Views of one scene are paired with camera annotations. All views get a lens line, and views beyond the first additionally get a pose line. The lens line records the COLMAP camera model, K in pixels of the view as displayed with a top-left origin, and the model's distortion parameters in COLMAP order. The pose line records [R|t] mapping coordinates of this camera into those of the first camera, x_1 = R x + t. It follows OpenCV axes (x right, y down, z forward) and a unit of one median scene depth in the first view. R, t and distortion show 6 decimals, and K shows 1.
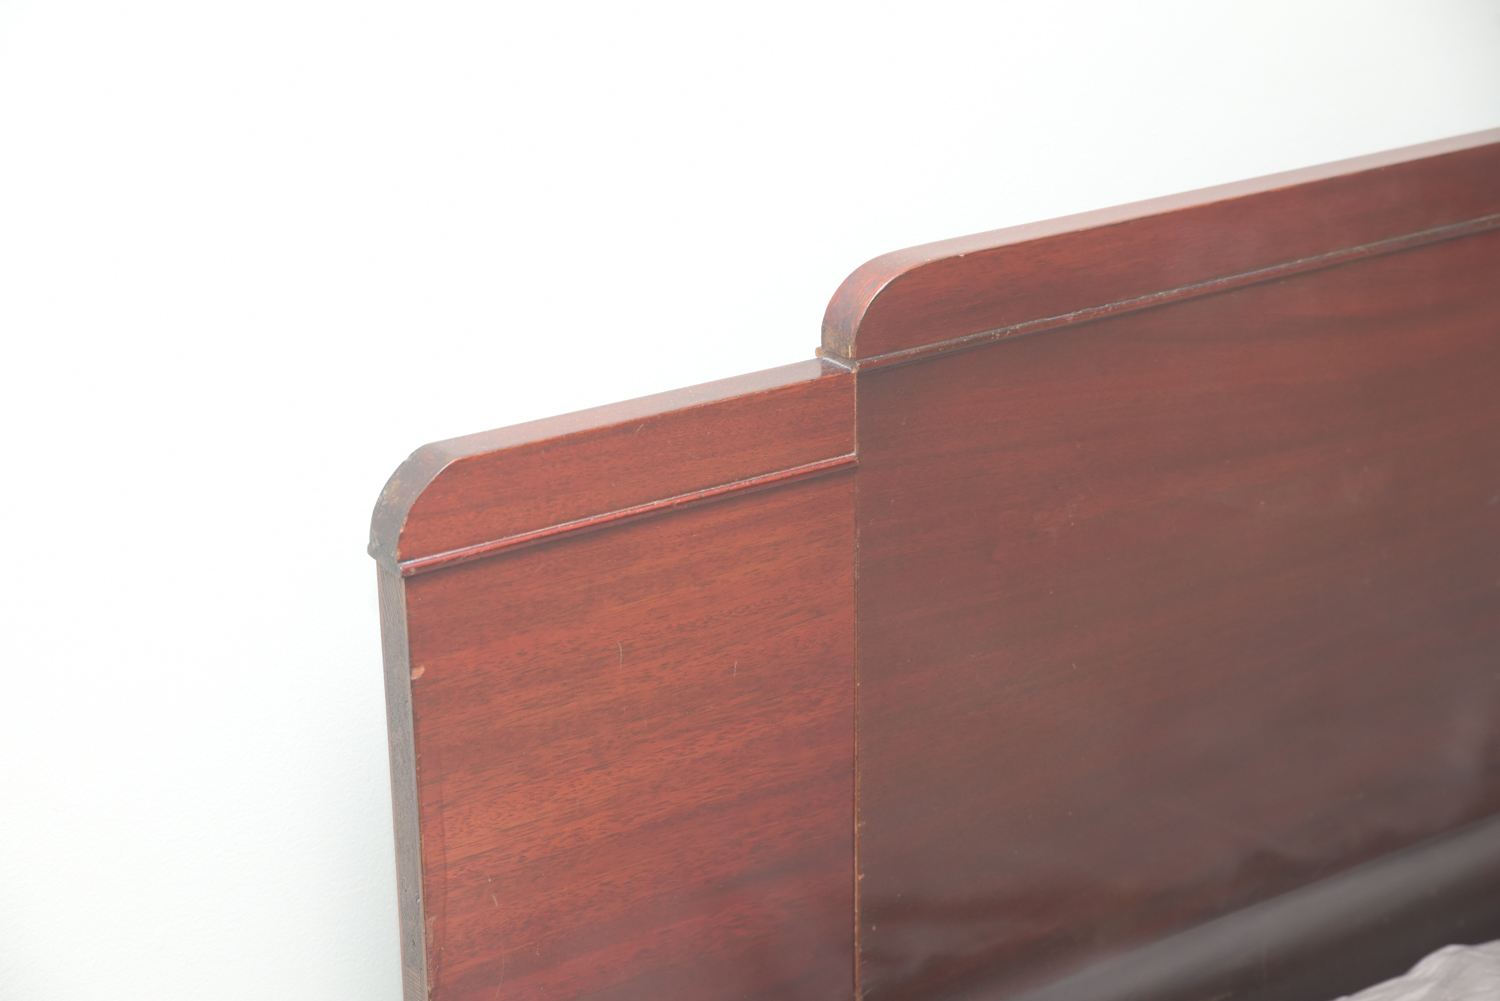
lens RADIAL K [[2592.3, 0, 753.4], [0, 2592.3, 494.7], [0, 0, 1]] dist [0.105544, 0.000000]
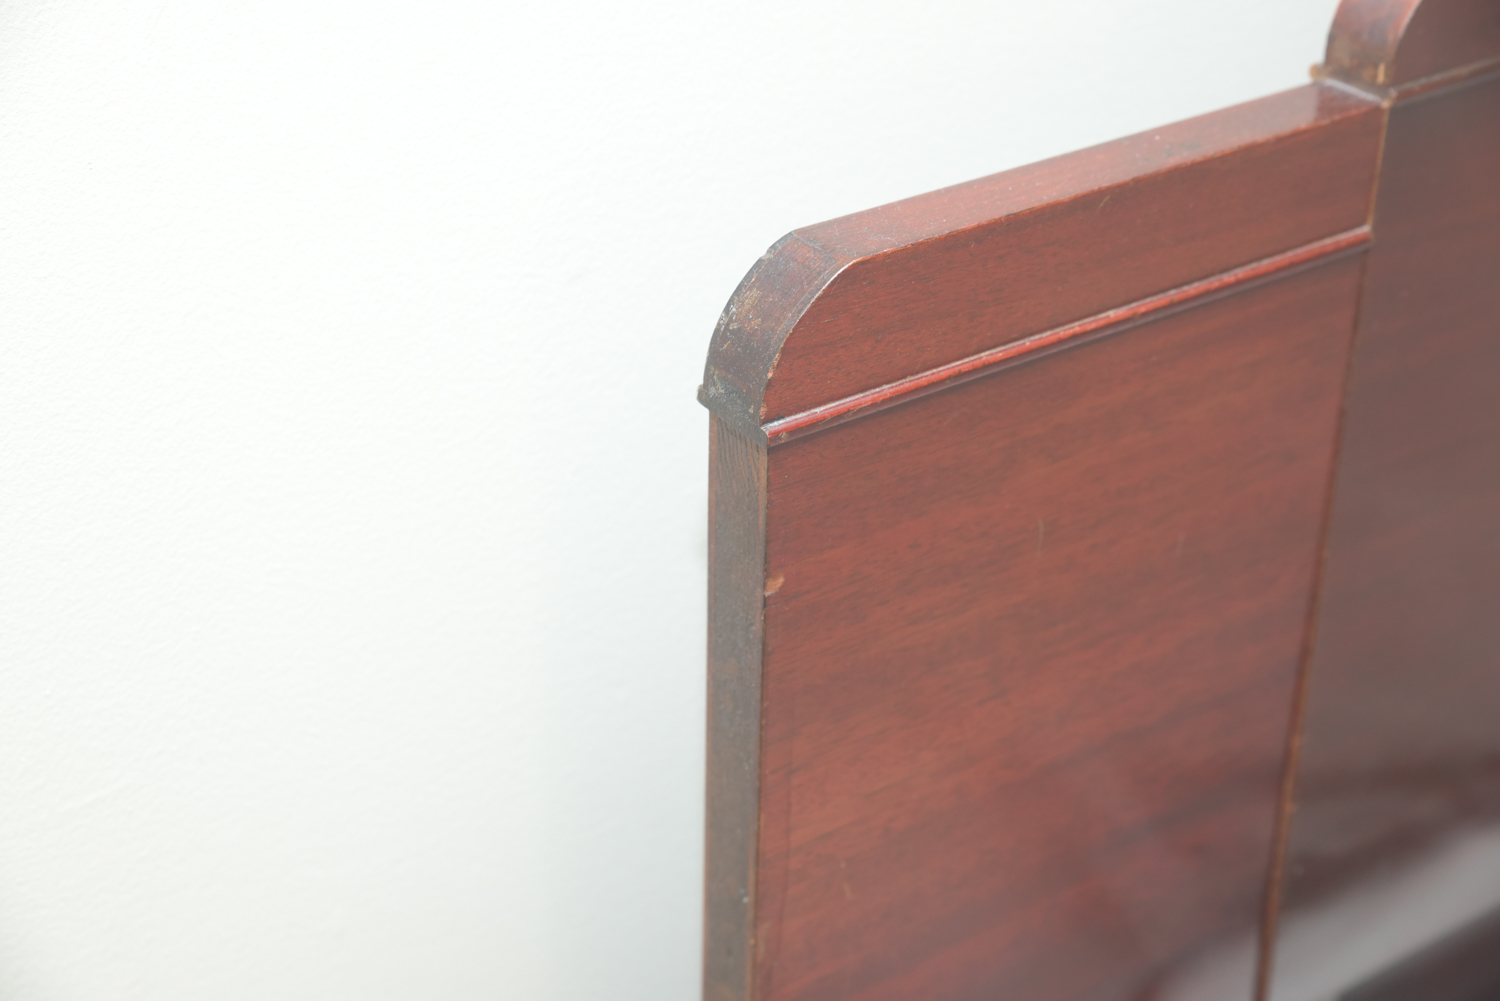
lens RADIAL K [[2592.3, 0, 791.6], [0, 2592.3, 517.6], [0, 0, 1]] dist [0.105544, 0.000000]
pose [[0.998284, 0.005428, 0.058308, -0.153383], [-0.014420, 0.987821, 0.154926, -0.045547], [-0.056757, -0.155501, 0.986204, 0.344185]]
